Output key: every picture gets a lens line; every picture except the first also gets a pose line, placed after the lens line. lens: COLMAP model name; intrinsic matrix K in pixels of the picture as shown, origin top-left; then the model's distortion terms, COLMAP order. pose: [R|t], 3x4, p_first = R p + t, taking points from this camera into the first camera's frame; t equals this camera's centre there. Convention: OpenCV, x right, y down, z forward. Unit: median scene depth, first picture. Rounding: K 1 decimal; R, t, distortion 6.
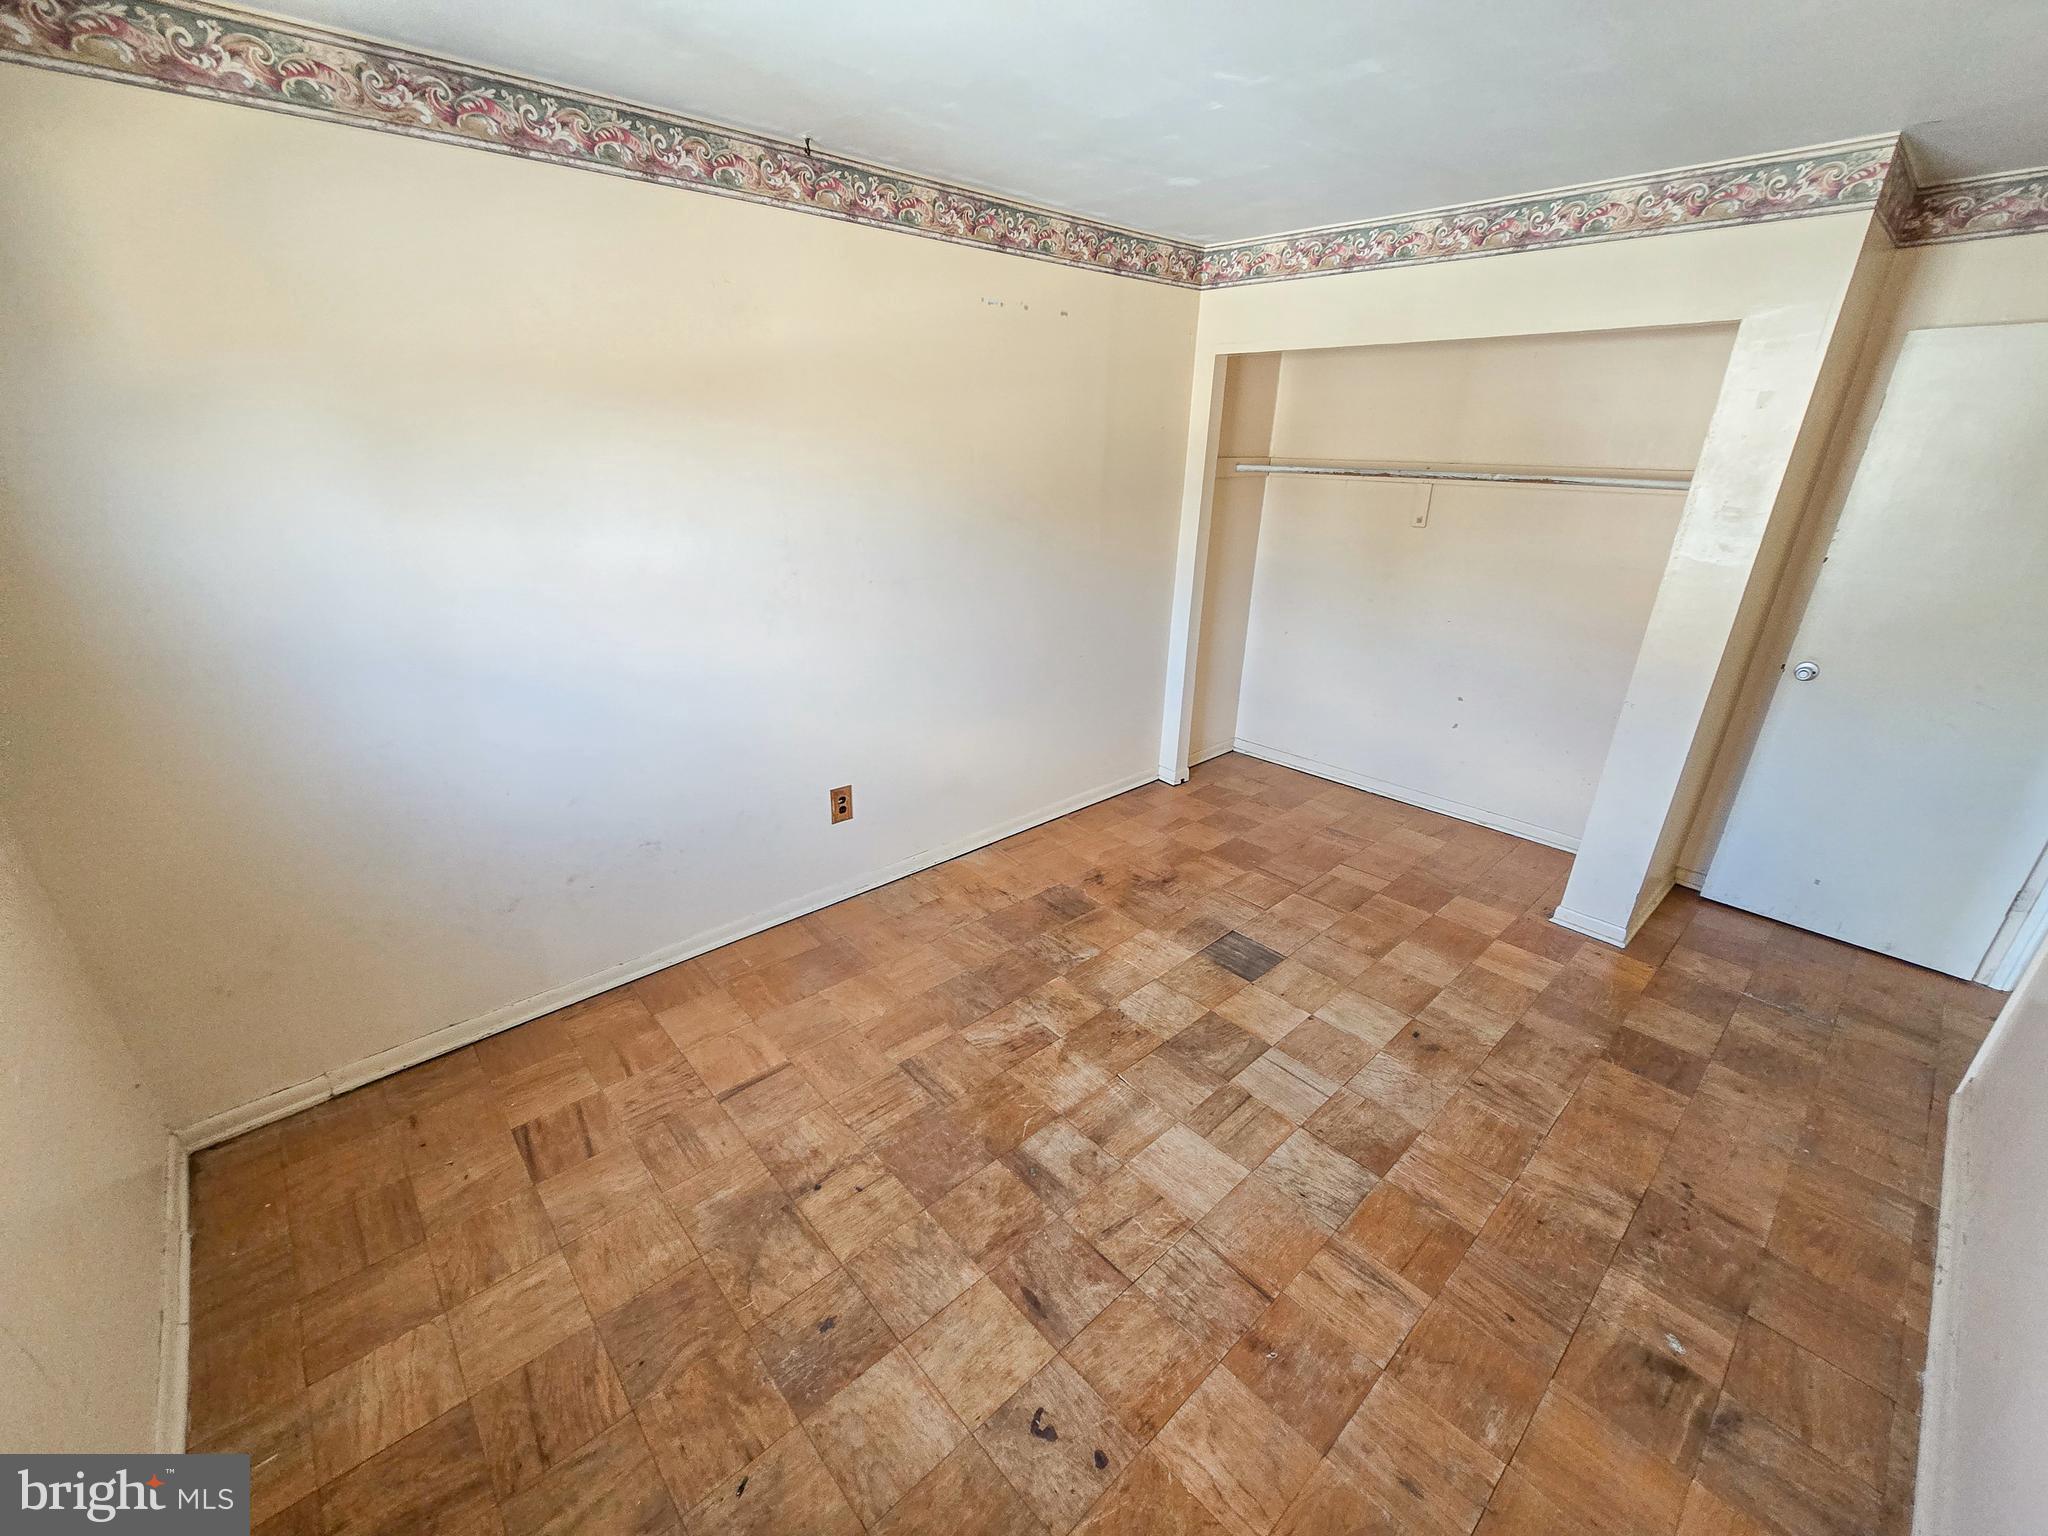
lens RADIAL K [[839.6, 0, 1016.0], [0, 839.6, 782.5], [0, 0, 1]] dist [-0.009741, -0.000164]
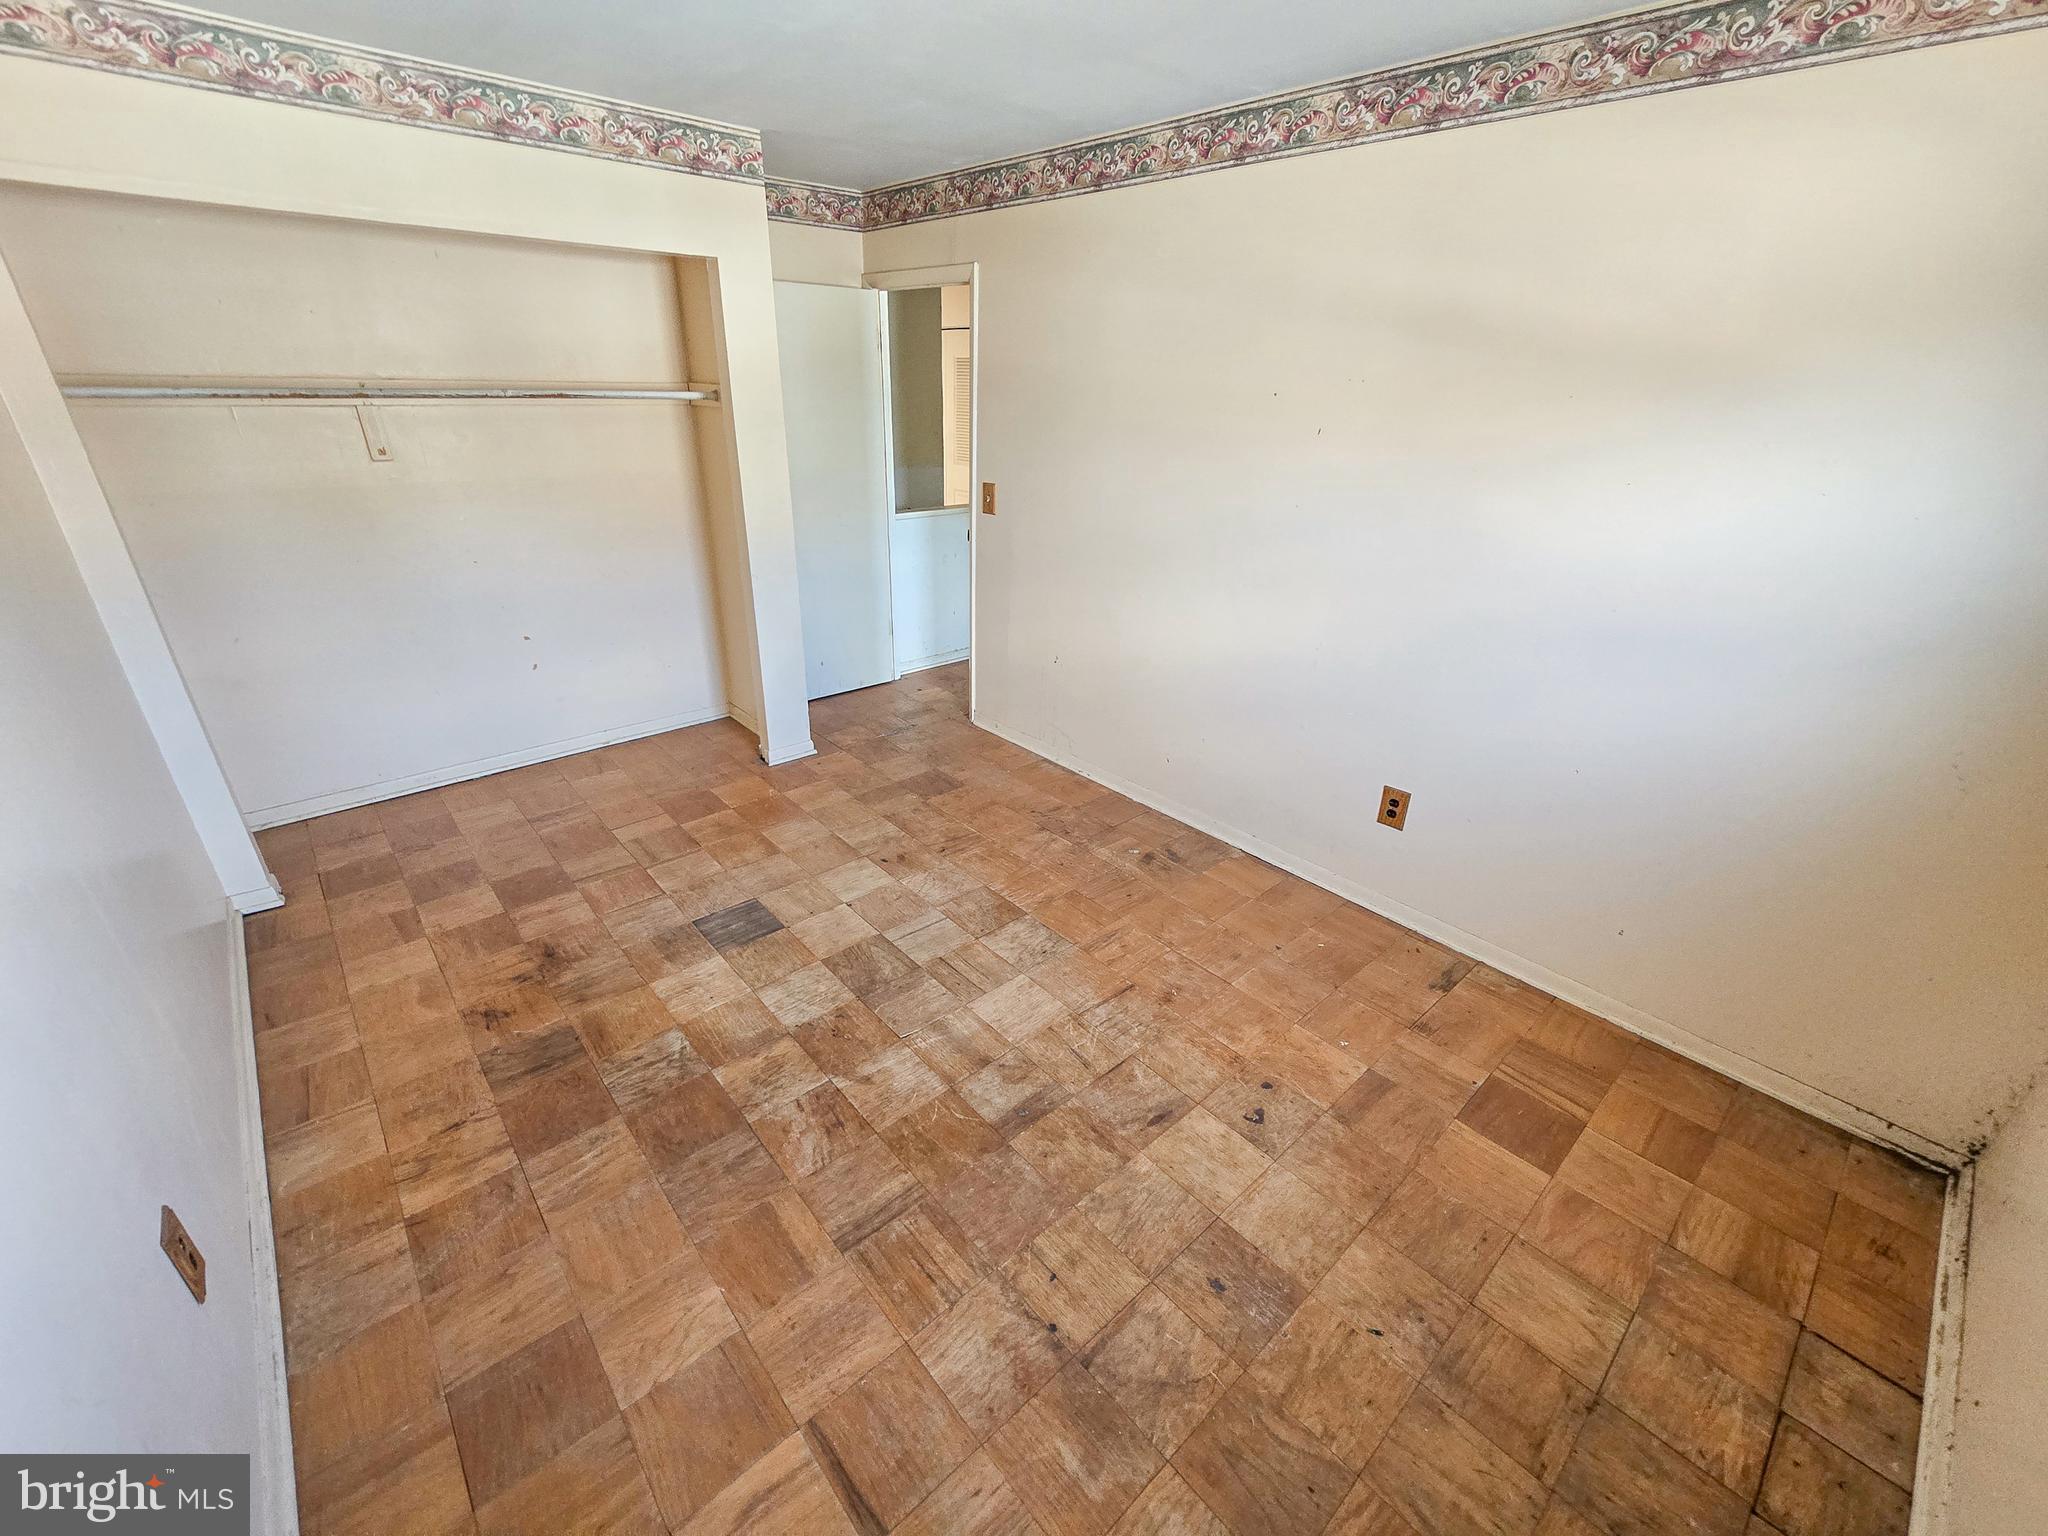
lens RADIAL K [[839.6, 0, 1016.0], [0, 839.6, 782.5], [0, 0, 1]] dist [-0.009741, -0.000164]
pose [[0.001426, -0.438745, 0.898611, -0.653195], [0.359035, 0.838920, 0.409031, -0.258147], [-0.933323, 0.322049, 0.158721, 0.670088]]
